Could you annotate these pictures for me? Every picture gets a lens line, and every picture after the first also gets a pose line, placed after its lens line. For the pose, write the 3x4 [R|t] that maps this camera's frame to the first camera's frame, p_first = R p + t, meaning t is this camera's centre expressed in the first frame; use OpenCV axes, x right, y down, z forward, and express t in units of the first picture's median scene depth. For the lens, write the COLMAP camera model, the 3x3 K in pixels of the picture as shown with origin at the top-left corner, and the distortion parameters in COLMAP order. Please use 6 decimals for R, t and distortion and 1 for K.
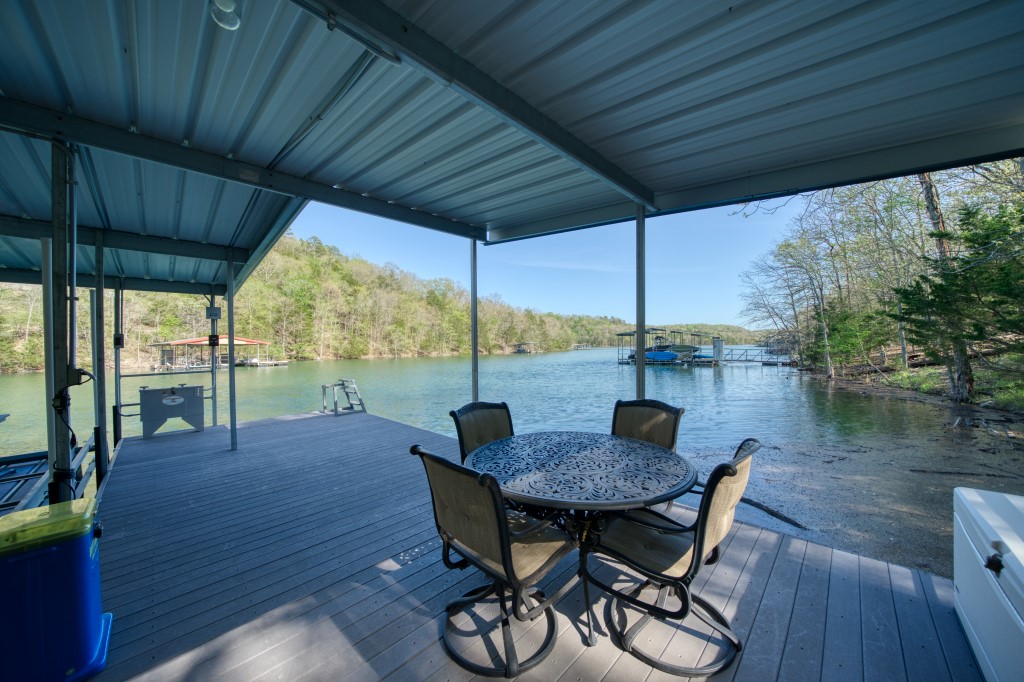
lens RADIAL K [[354.4, 0, 507.5], [0, 354.4, 342.8], [0, 0, 1]] dist [-0.016836, -0.000019]
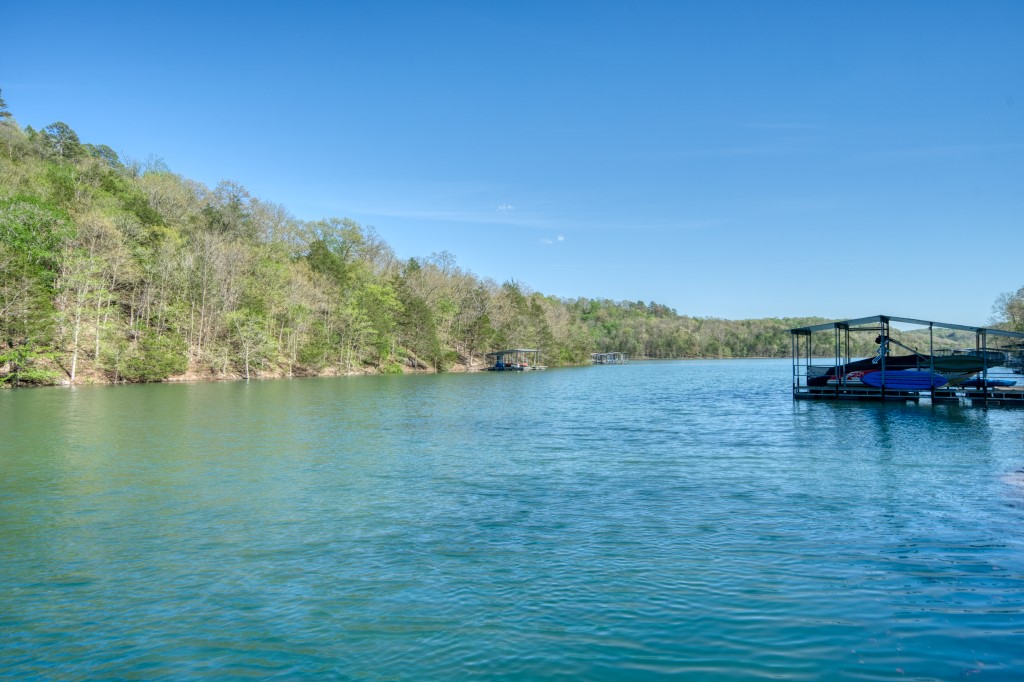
lens RADIAL K [[662.2, 0, 513.0], [0, 662.2, 341.1], [0, 0, 1]] dist [0.019836, 0.000033]
pose [[0.995423, 0.005829, 0.095393, -0.047958], [-0.004472, 0.999886, -0.014433, 0.002180], [-0.095466, 0.013940, 0.995335, 0.090549]]
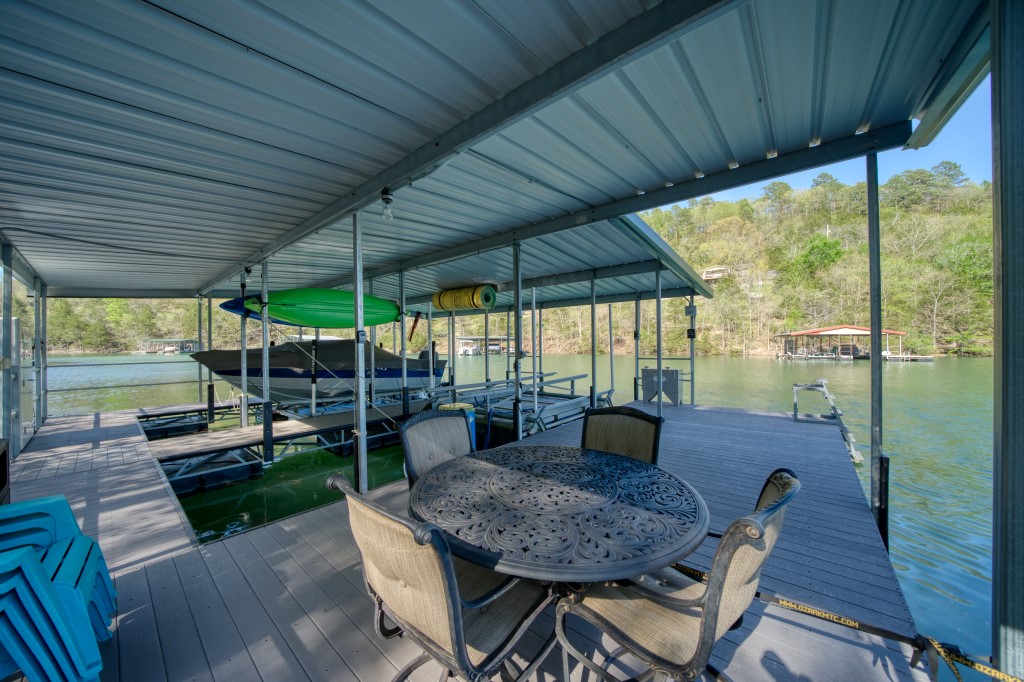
lens RADIAL K [[354.4, 0, 510.4], [0, 354.4, 342.8], [0, 0, 1]] dist [-0.016836, -0.000019]
pose [[0.080592, 0.015435, -0.996628, 0.024644], [0.012454, 0.999786, 0.016491, -0.000188], [0.996669, -0.013741, 0.080382, 0.021729]]
